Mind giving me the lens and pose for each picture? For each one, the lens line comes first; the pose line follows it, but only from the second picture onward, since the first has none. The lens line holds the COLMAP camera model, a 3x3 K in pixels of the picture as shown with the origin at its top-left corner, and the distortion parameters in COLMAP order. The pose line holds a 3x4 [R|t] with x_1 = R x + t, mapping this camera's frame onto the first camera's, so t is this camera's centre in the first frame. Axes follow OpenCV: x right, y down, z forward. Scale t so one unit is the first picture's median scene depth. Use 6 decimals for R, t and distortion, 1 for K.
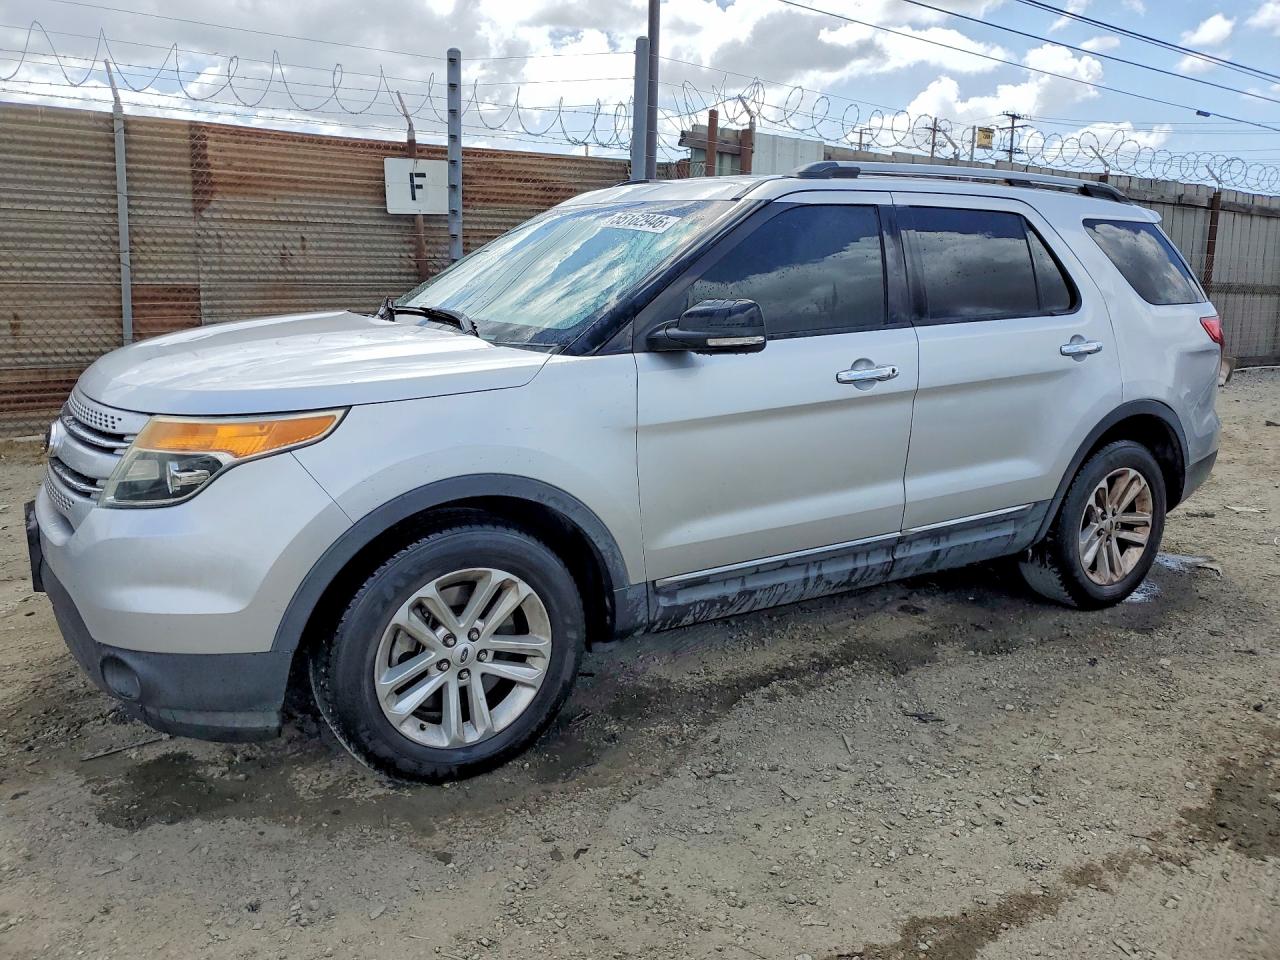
lens RADIAL K [[1010.2, 0, 647.0], [0, 1010.2, 475.9], [0, 0, 1]] dist [-0.014565, 0.043660]
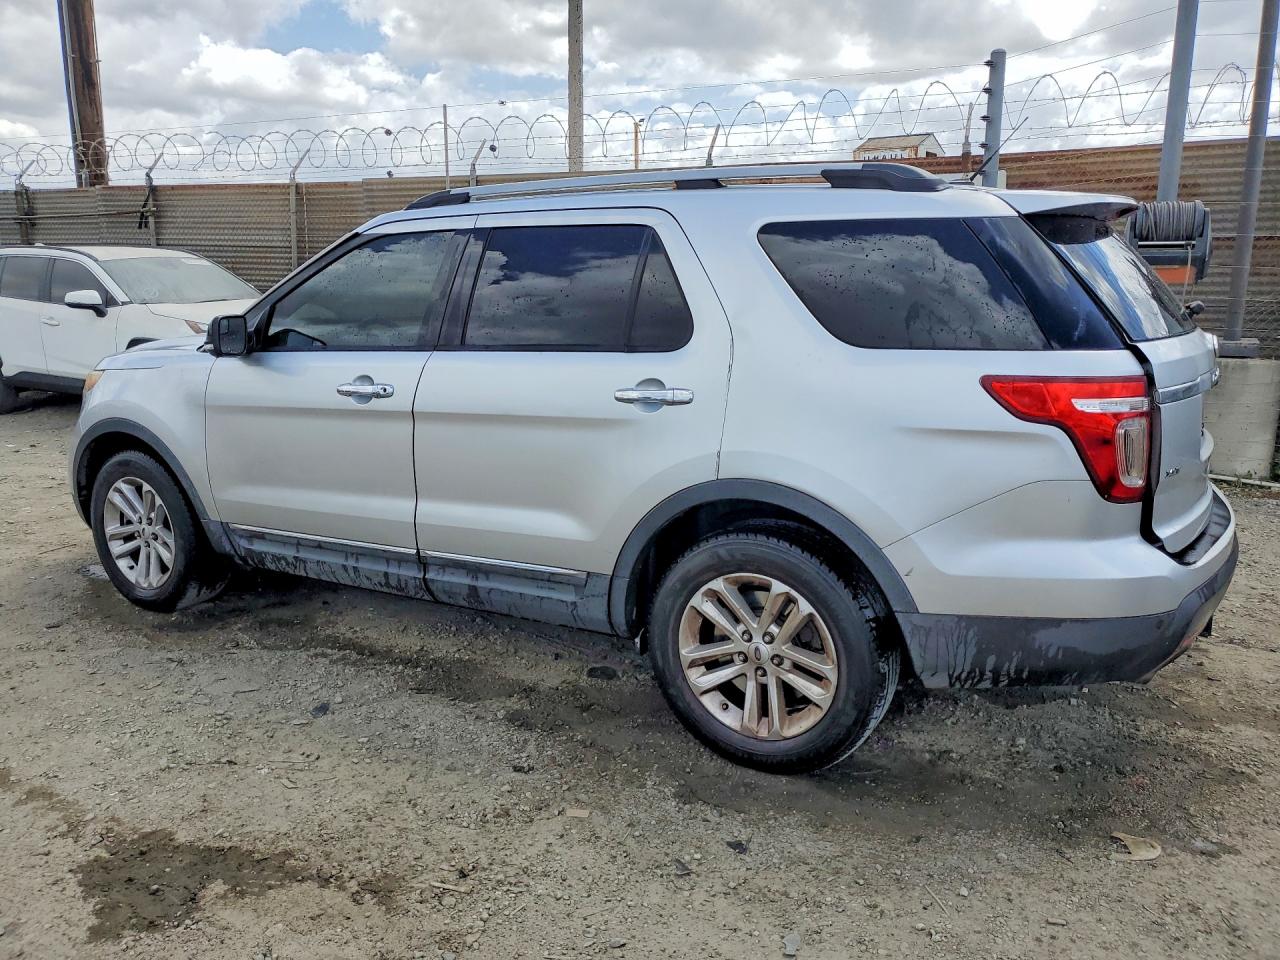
lens RADIAL K [[1010.2, 0, 644.5], [0, 1010.2, 484.3], [0, 0, 1]] dist [-0.014565, 0.043660]
pose [[0.477043, 0.168803, -0.862517, 1.097902], [-0.171207, 0.980430, 0.097188, -0.132439], [0.862043, 0.101306, 0.496608, 0.610850]]
